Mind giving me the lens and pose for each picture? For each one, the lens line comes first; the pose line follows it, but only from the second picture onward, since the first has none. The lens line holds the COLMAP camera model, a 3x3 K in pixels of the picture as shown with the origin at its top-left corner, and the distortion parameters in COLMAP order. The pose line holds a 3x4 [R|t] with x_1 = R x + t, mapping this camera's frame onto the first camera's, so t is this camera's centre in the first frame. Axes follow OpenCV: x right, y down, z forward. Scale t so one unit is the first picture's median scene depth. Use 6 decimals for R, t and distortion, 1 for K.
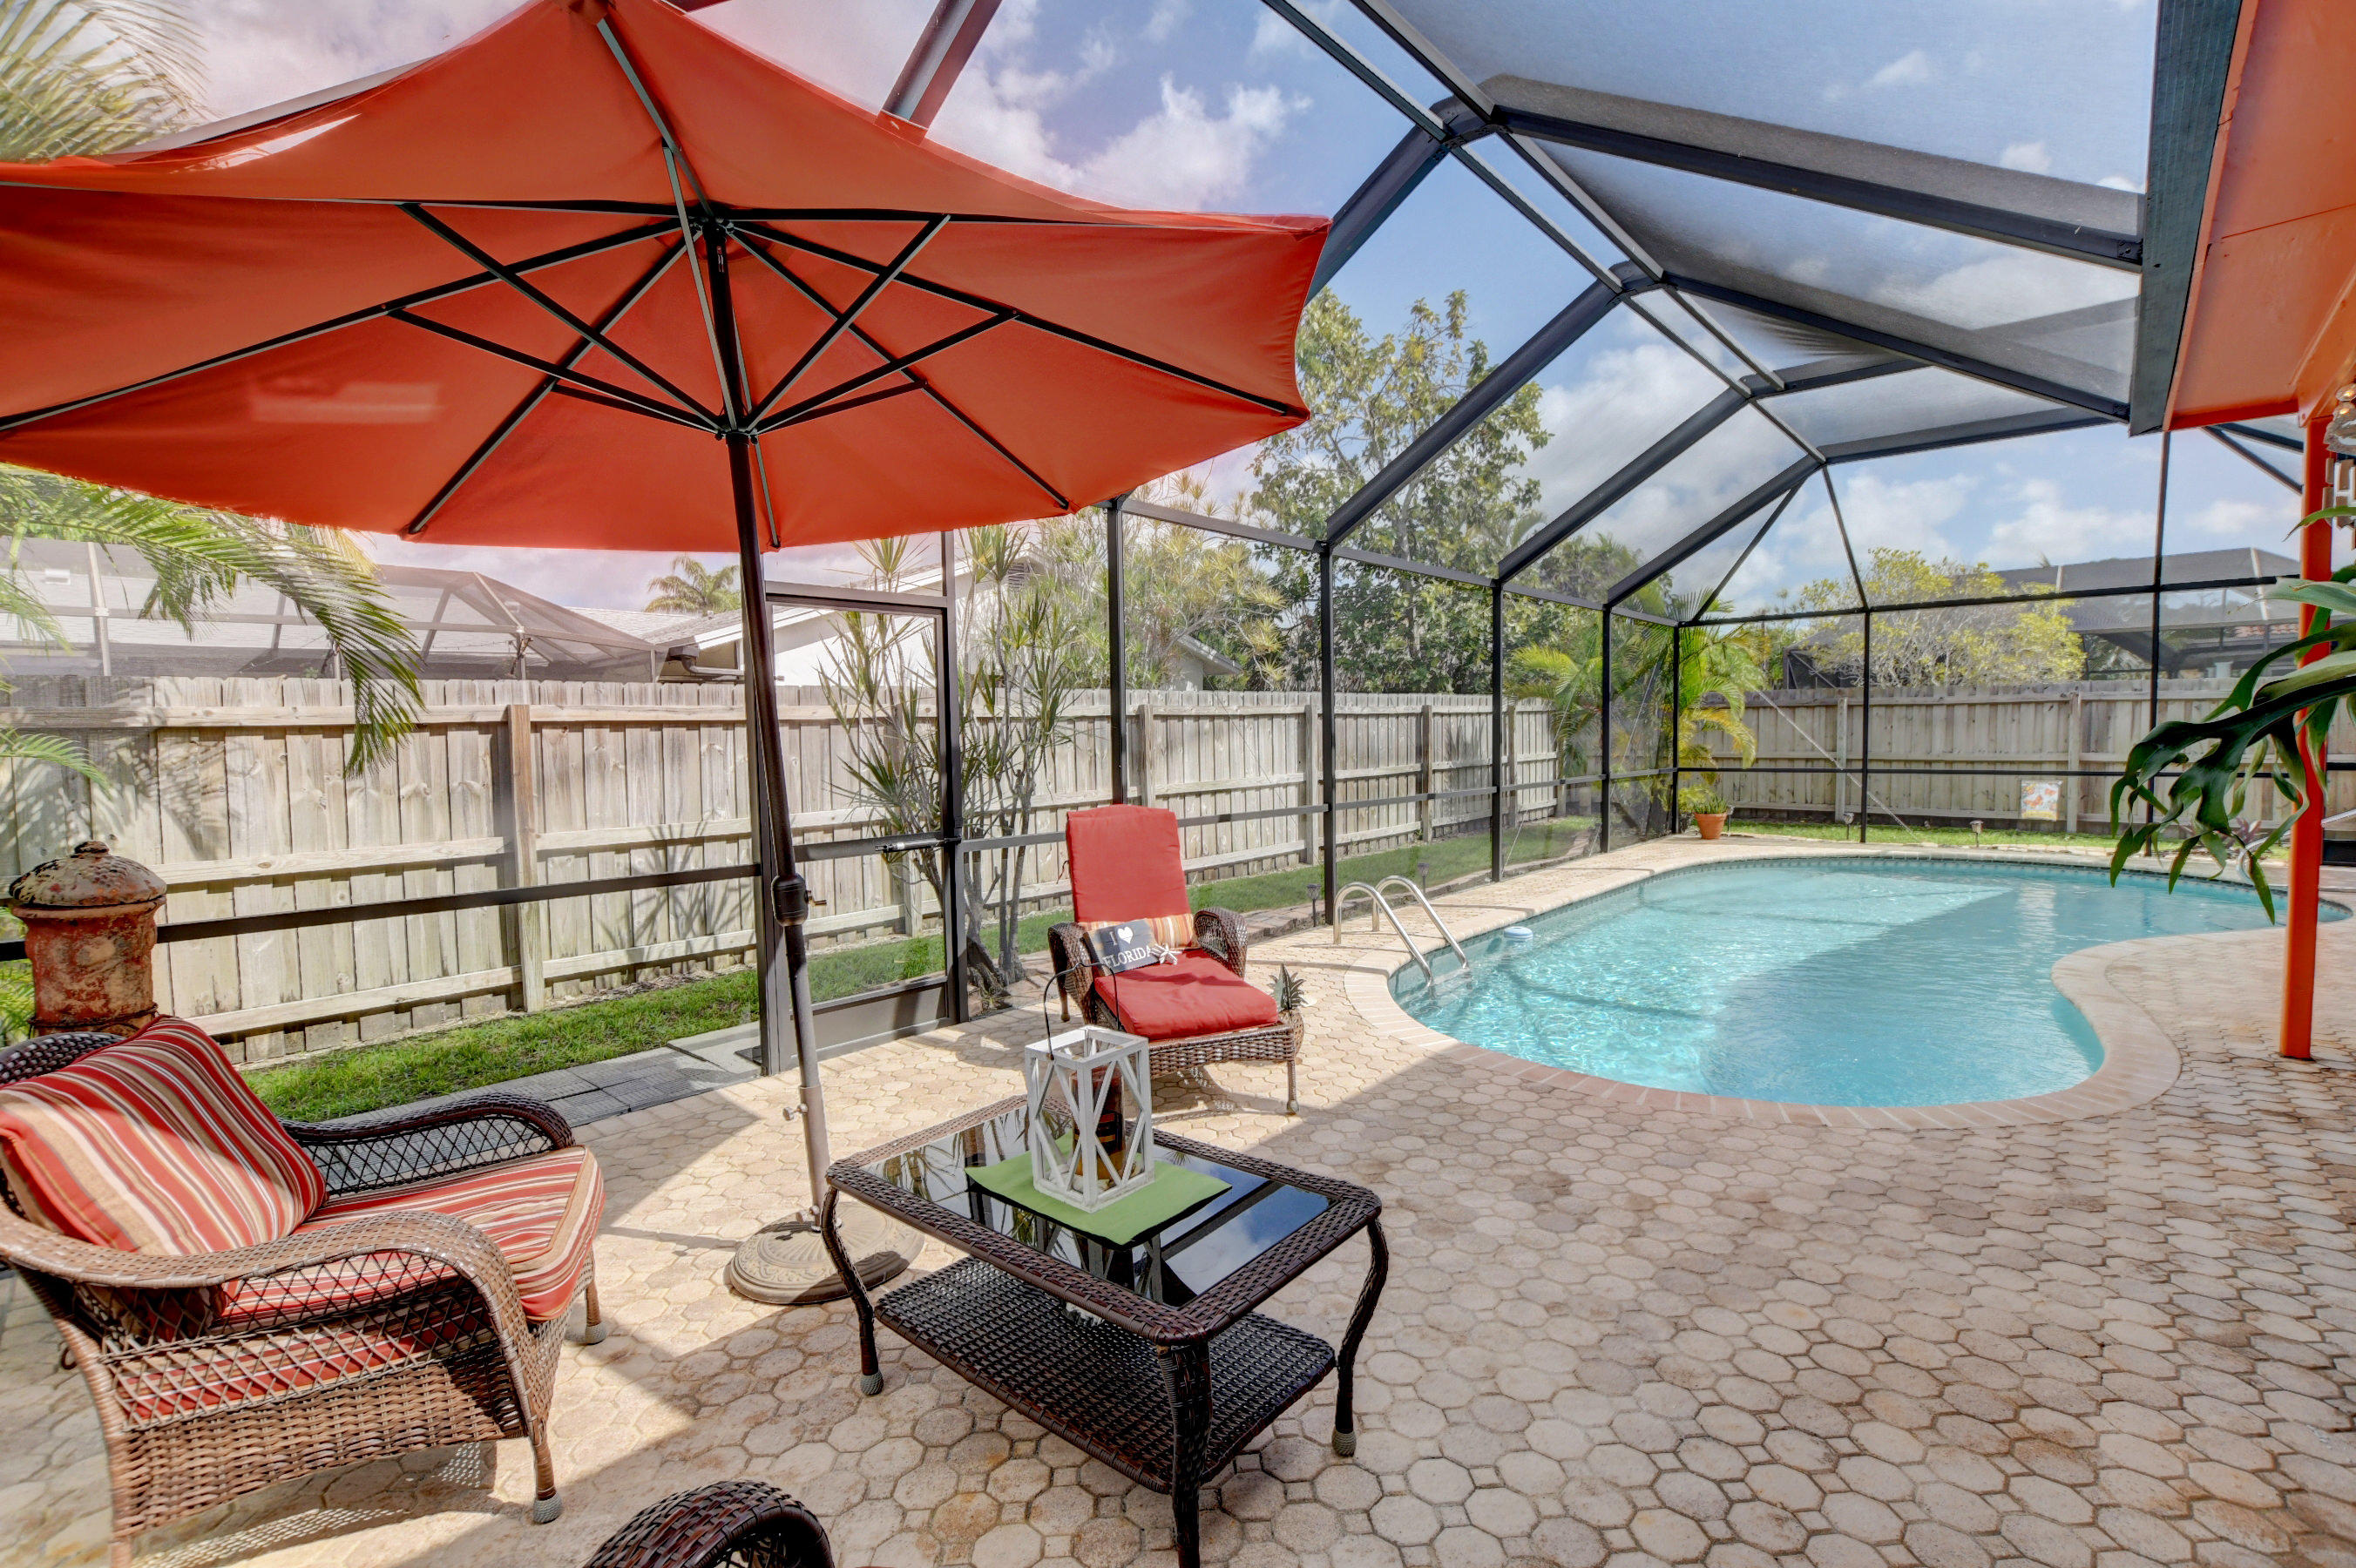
lens RADIAL K [[1037.3, 0, 1193.6], [0, 1037.3, 799.4], [0, 0, 1]] dist [-0.031020, 0.003519]
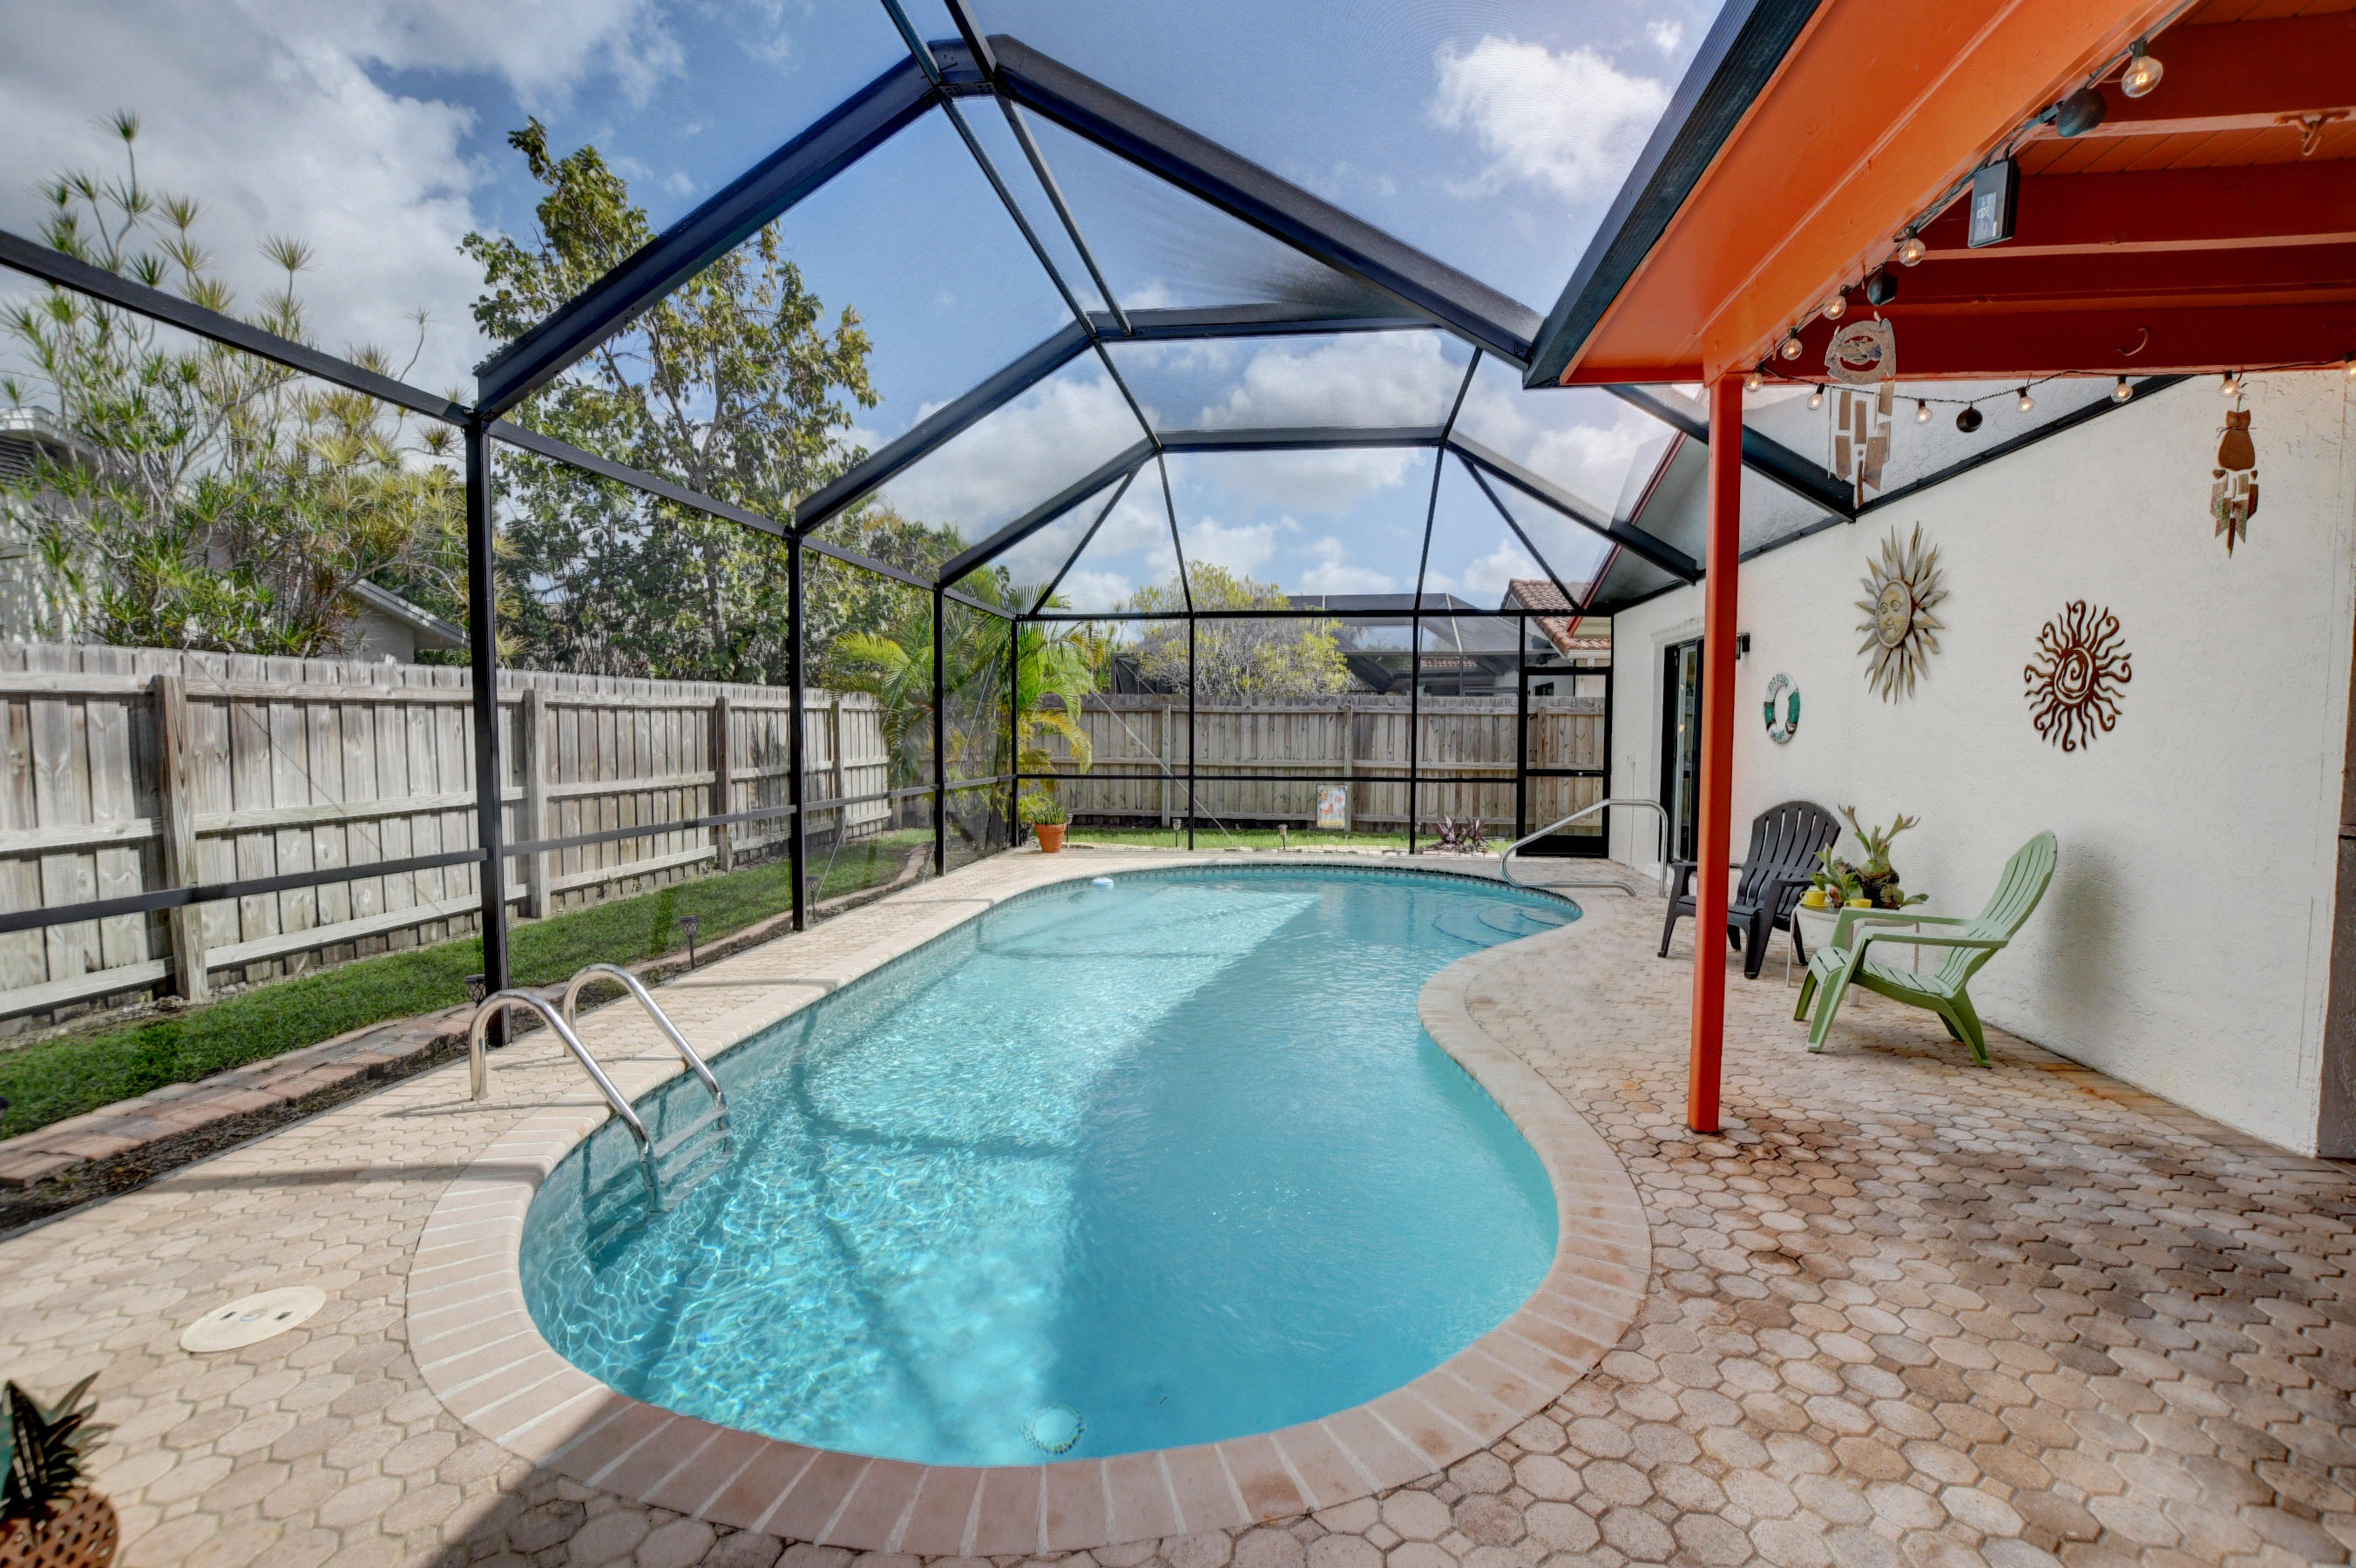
lens RADIAL K [[1037.3, 0, 1164.2], [0, 1037.3, 788.8], [0, 0, 1]] dist [-0.031020, 0.003519]
pose [[0.835732, -0.011443, 0.549018, 0.077758], [0.017218, 0.999837, -0.005371, -0.011963], [-0.548867, 0.013941, 0.835793, 0.168716]]
